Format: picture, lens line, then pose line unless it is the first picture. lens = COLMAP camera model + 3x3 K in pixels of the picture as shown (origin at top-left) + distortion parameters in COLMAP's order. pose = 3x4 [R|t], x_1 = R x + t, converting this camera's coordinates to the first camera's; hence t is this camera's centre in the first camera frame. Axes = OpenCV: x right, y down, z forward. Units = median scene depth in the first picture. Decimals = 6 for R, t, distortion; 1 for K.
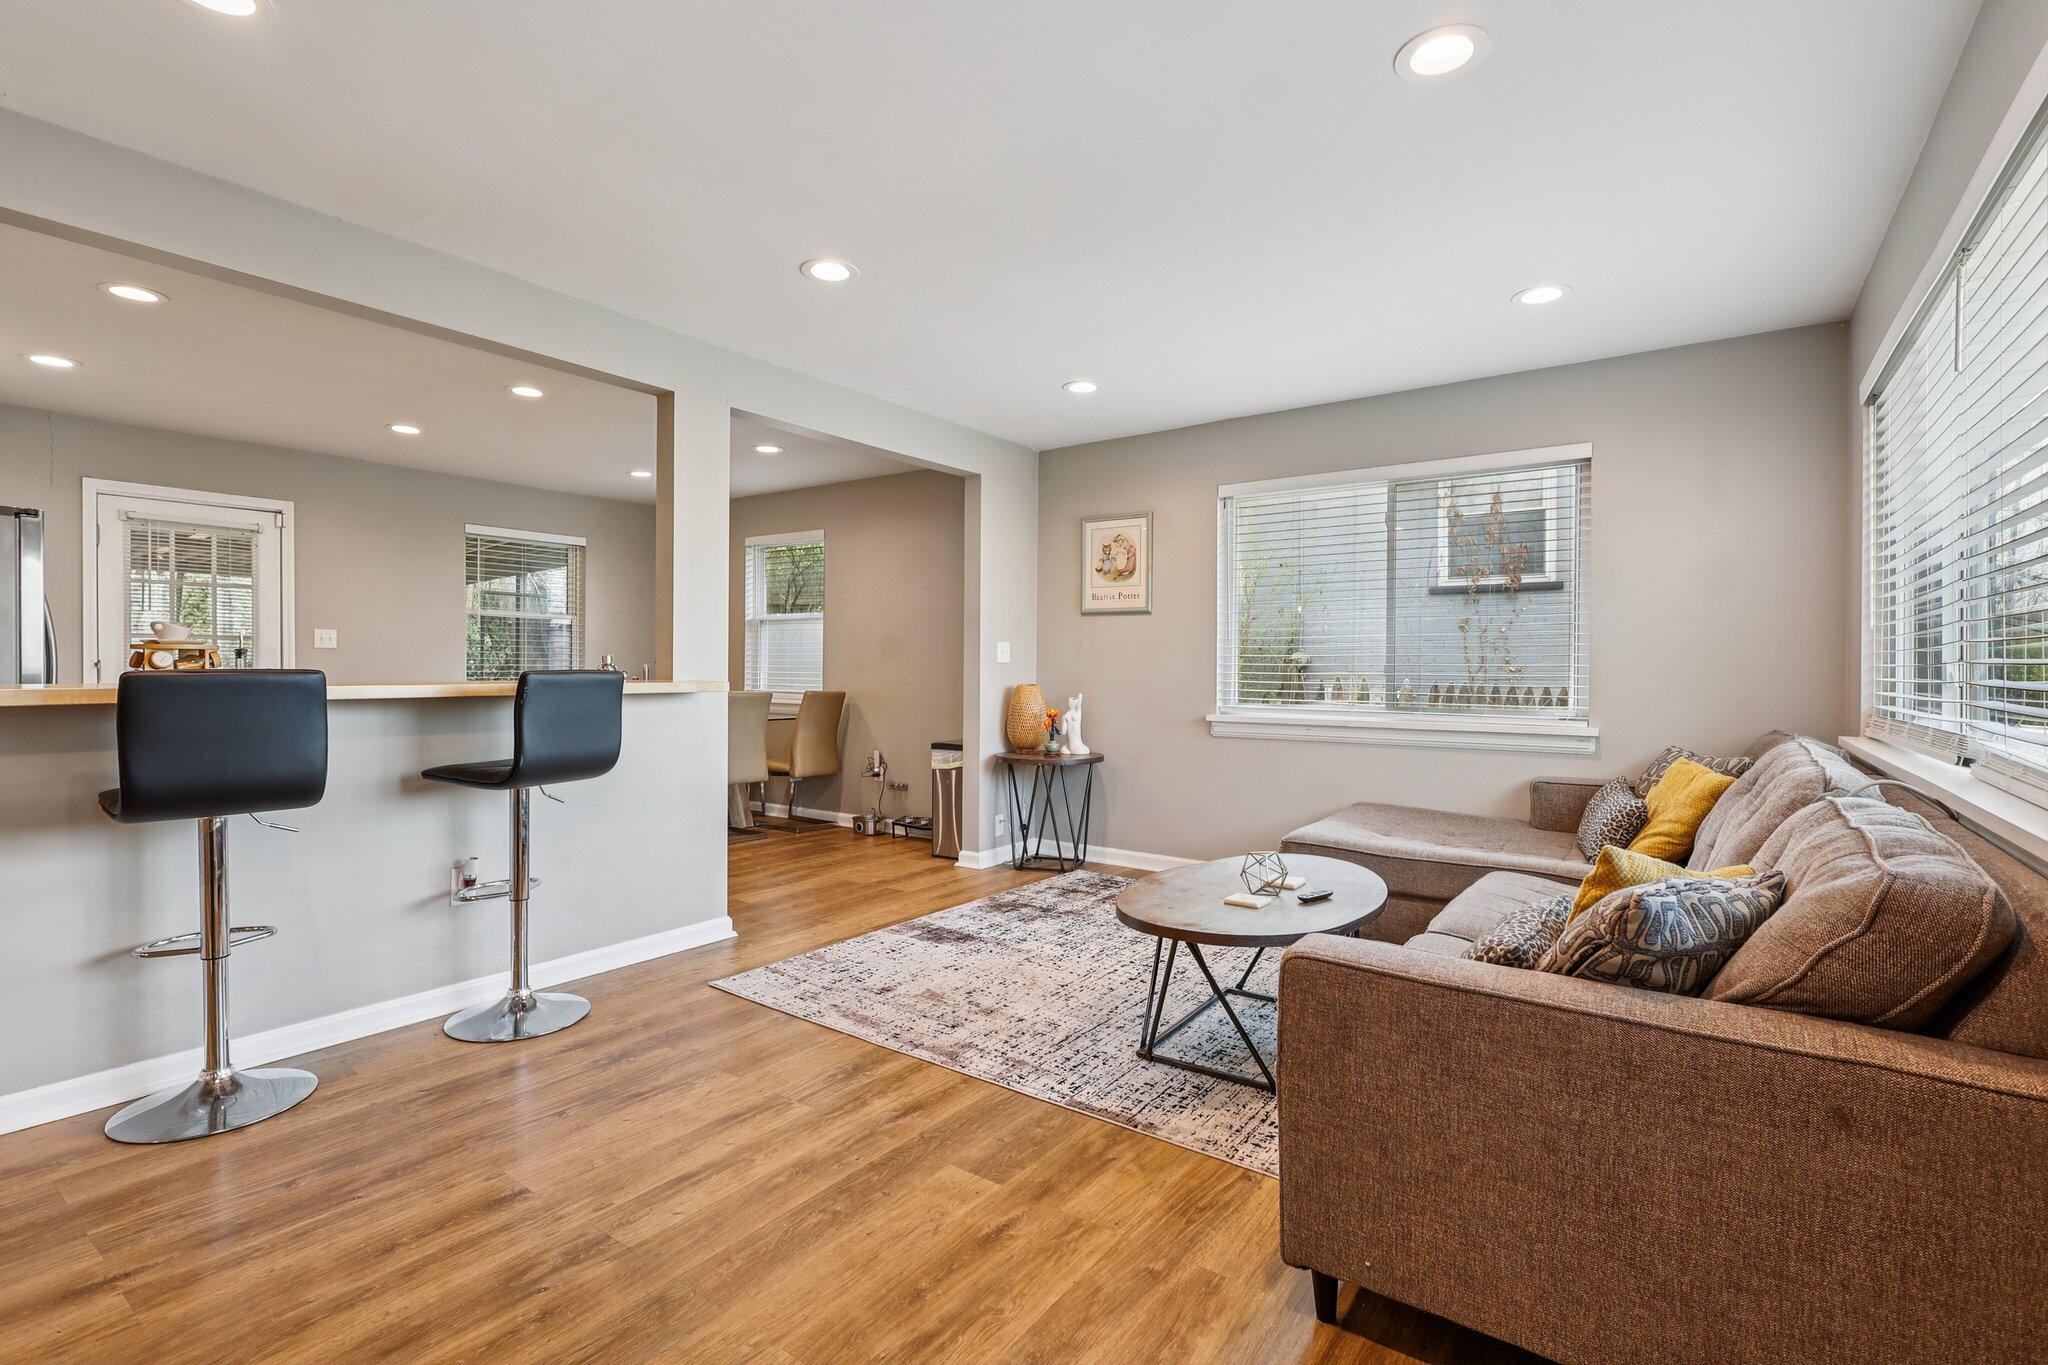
lens RADIAL K [[947.8, 0, 1020.4], [0, 947.8, 677.3], [0, 0, 1]] dist [0.001731, 0.000773]
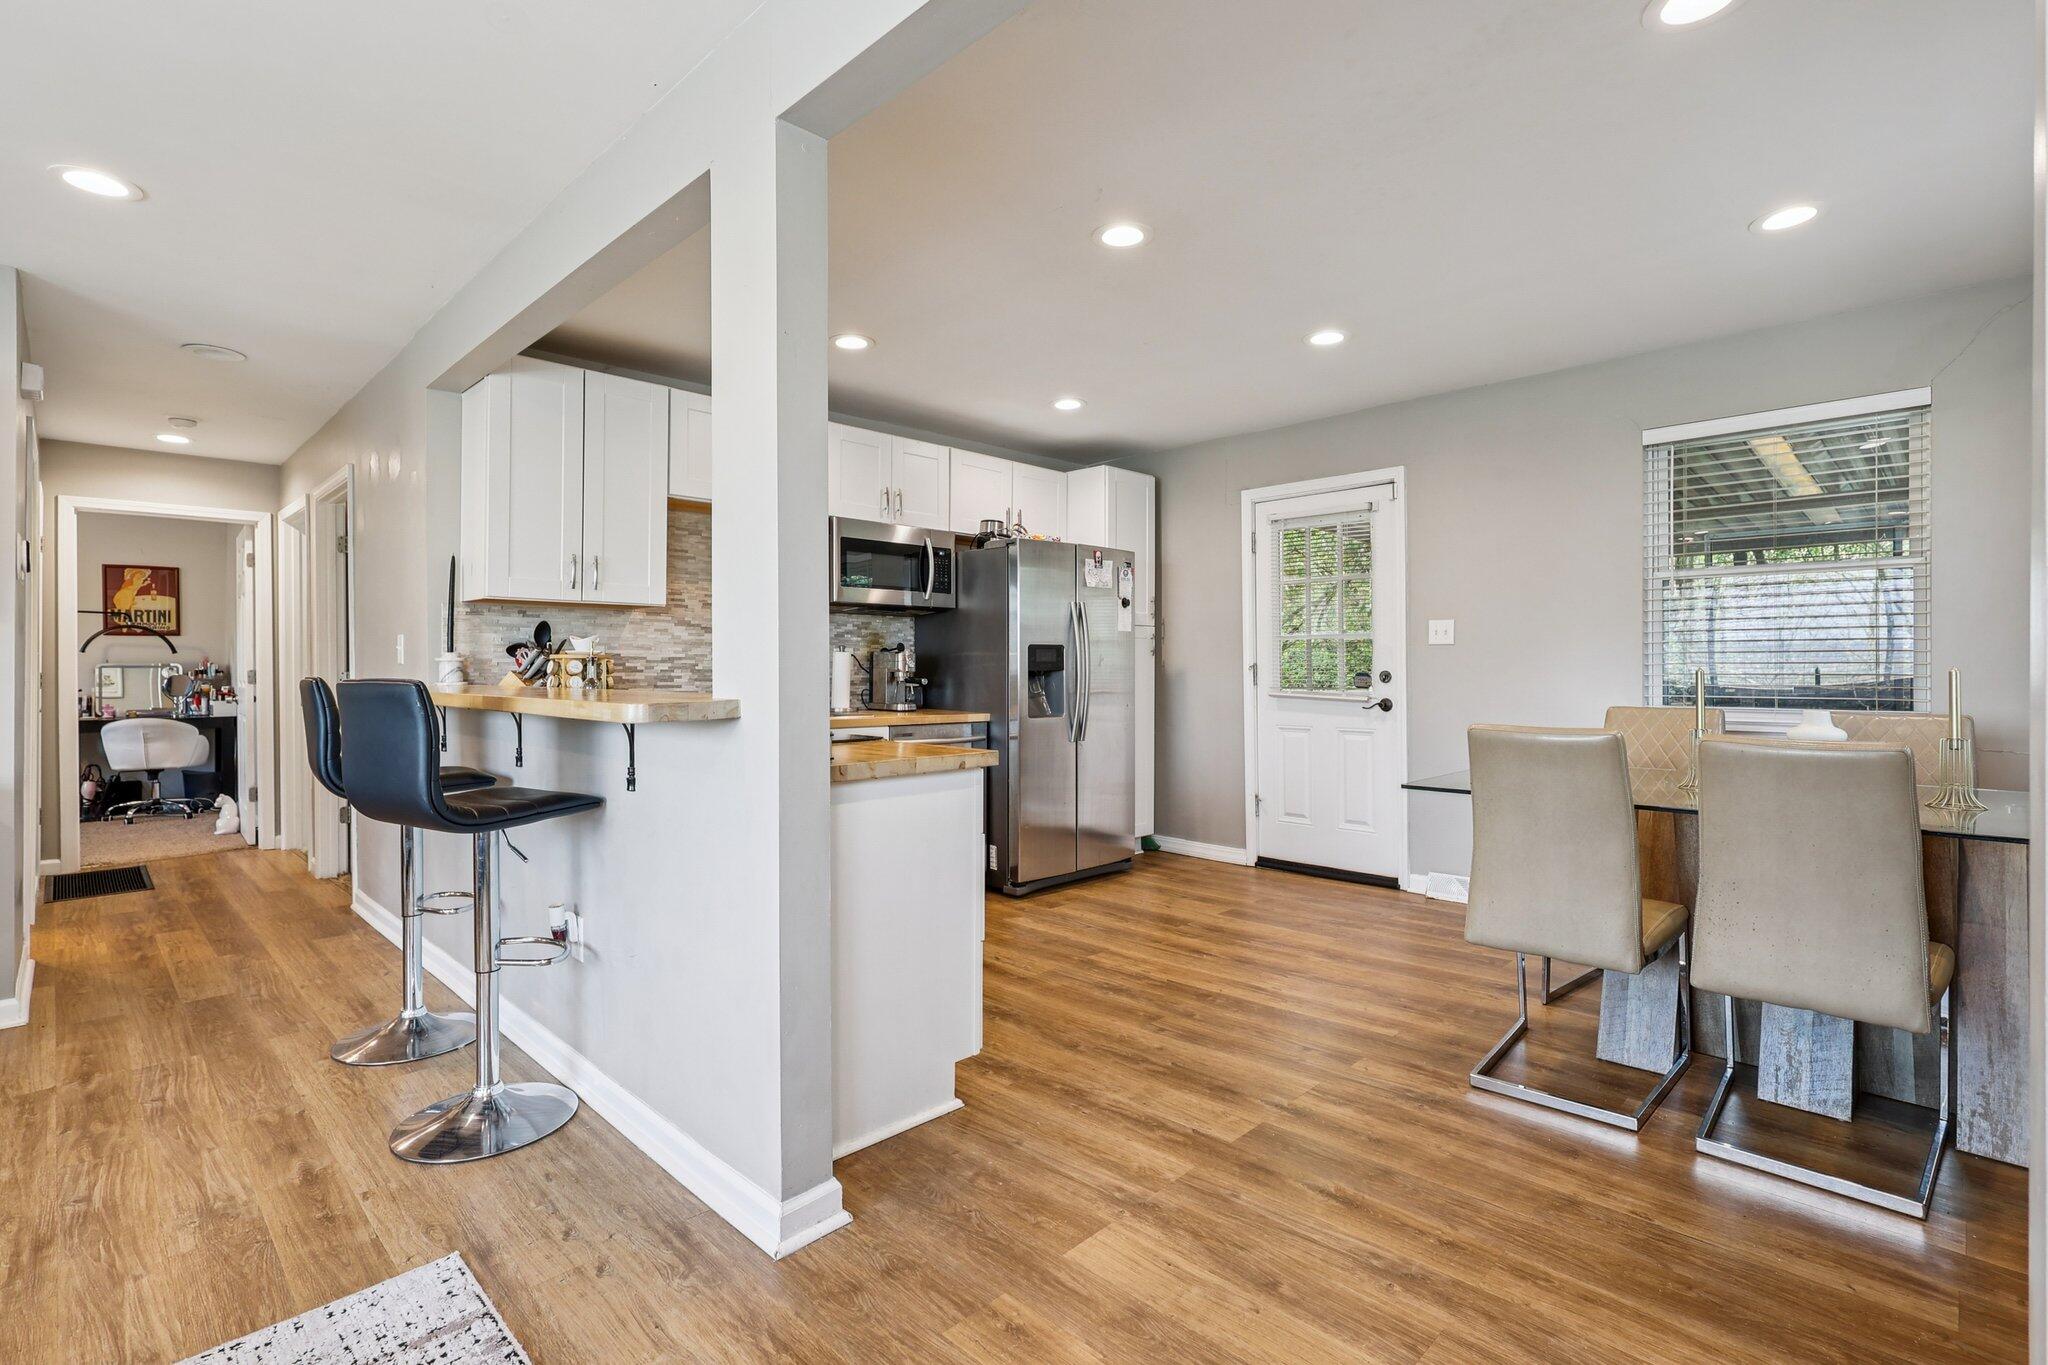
lens RADIAL K [[947.8, 0, 1014.8], [0, 947.8, 663.8], [0, 0, 1]] dist [0.001731, 0.000773]
pose [[-0.157738, -0.007512, -0.987452, 0.091494], [-0.006361, 0.999958, -0.006591, -0.007034], [0.987460, 0.005242, -0.157780, 0.802404]]
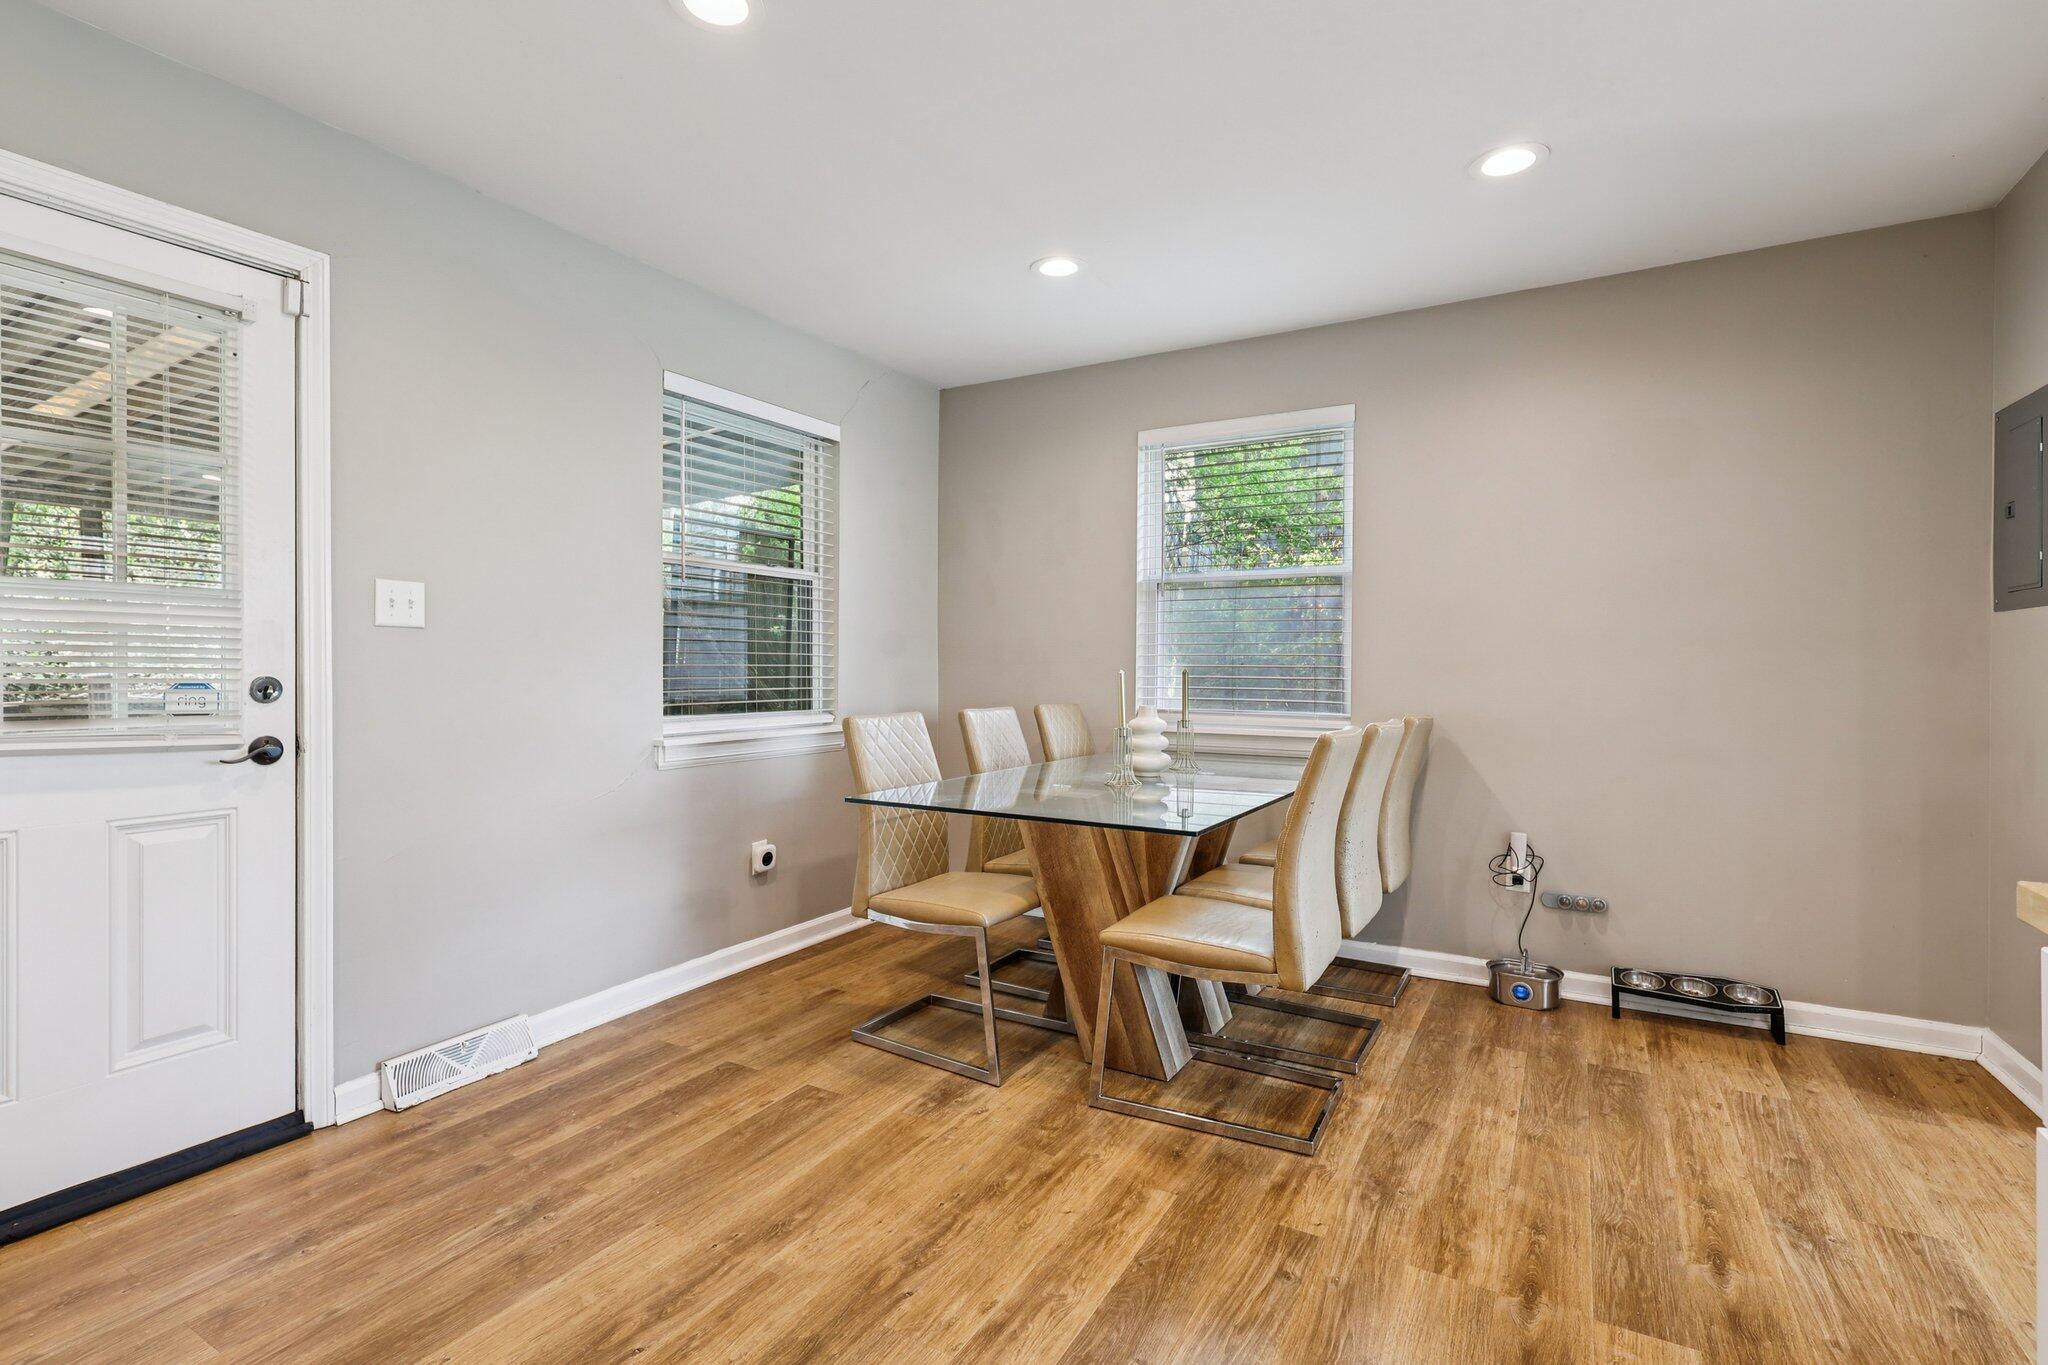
lens RADIAL K [[947.8, 0, 1019.1], [0, 947.8, 673.5], [0, 0, 1]] dist [0.001731, 0.000773]
pose [[0.995527, -0.003438, 0.094415, -0.518454], [0.003807, 0.999986, -0.003731, -0.007121], [-0.094401, 0.004073, 0.995526, 0.580124]]
